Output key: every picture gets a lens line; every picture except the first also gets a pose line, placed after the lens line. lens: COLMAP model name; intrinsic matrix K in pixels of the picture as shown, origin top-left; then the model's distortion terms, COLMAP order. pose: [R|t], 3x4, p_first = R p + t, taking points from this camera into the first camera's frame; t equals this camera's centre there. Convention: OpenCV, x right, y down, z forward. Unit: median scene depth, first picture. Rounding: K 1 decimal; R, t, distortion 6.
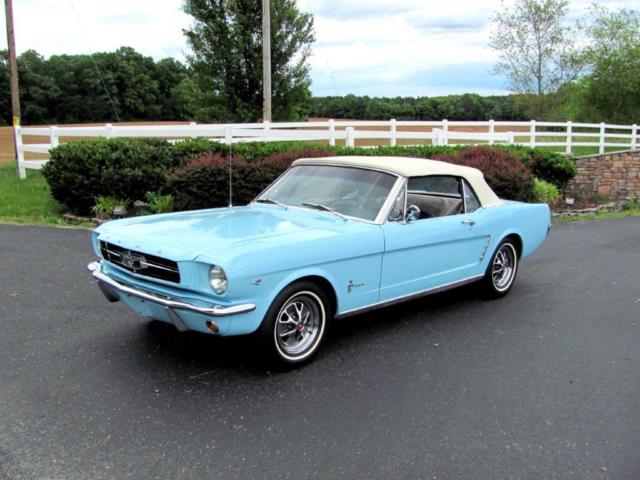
lens RADIAL K [[731.3, 0, 320.0], [0, 731.3, 240.0], [0, 0, 1]] dist [-0.234701, 0.380241]
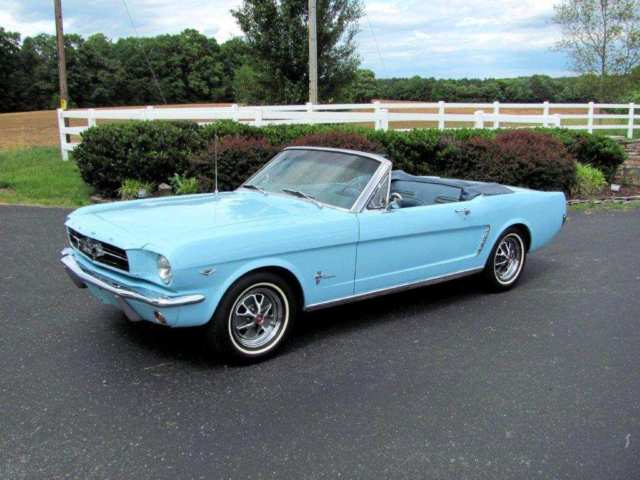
lens RADIAL K [[731.3, 0, 320.0], [0, 731.3, 240.0], [0, 0, 1]] dist [-0.234701, 0.380241]
pose [[0.994406, 0.015156, -0.104528, 0.066005], [-0.012581, 0.999602, 0.025251, -0.004547], [0.104869, -0.023795, 0.994201, 0.027124]]
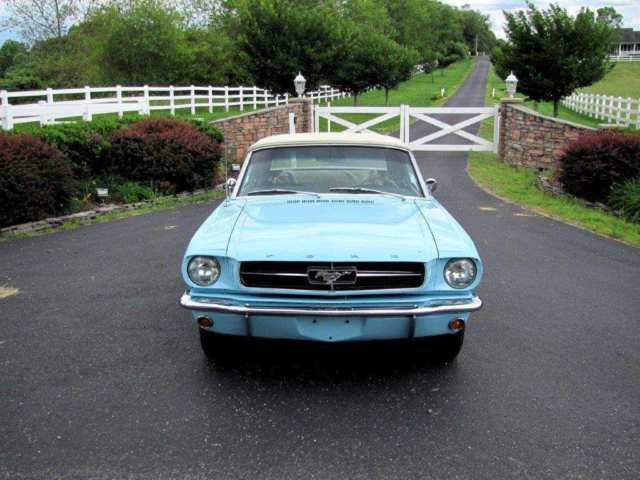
lens RADIAL K [[802.2, 0, 320.0], [0, 802.2, 240.0], [0, 0, 1]] dist [-0.223887, 0.450965]
pose [[0.723281, -0.138805, 0.676460, -0.381517], [0.114993, 0.990122, 0.080214, -0.036438], [-0.680912, 0.019771, 0.732098, 0.152091]]
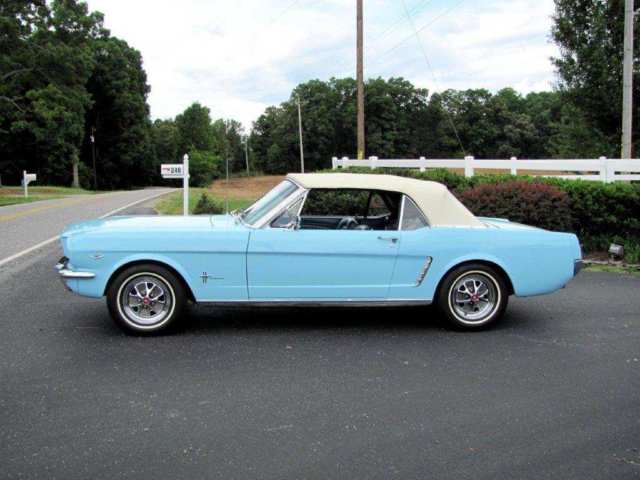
lens RADIAL K [[837.4, 0, 320.0], [0, 837.4, 240.0], [0, 0, 1]] dist [-0.173848, -0.001582]
pose [[0.752907, 0.056694, -0.655680, 0.479629], [-0.108165, 0.993394, -0.038310, 0.016564], [0.649177, 0.099766, 0.754066, 0.057370]]
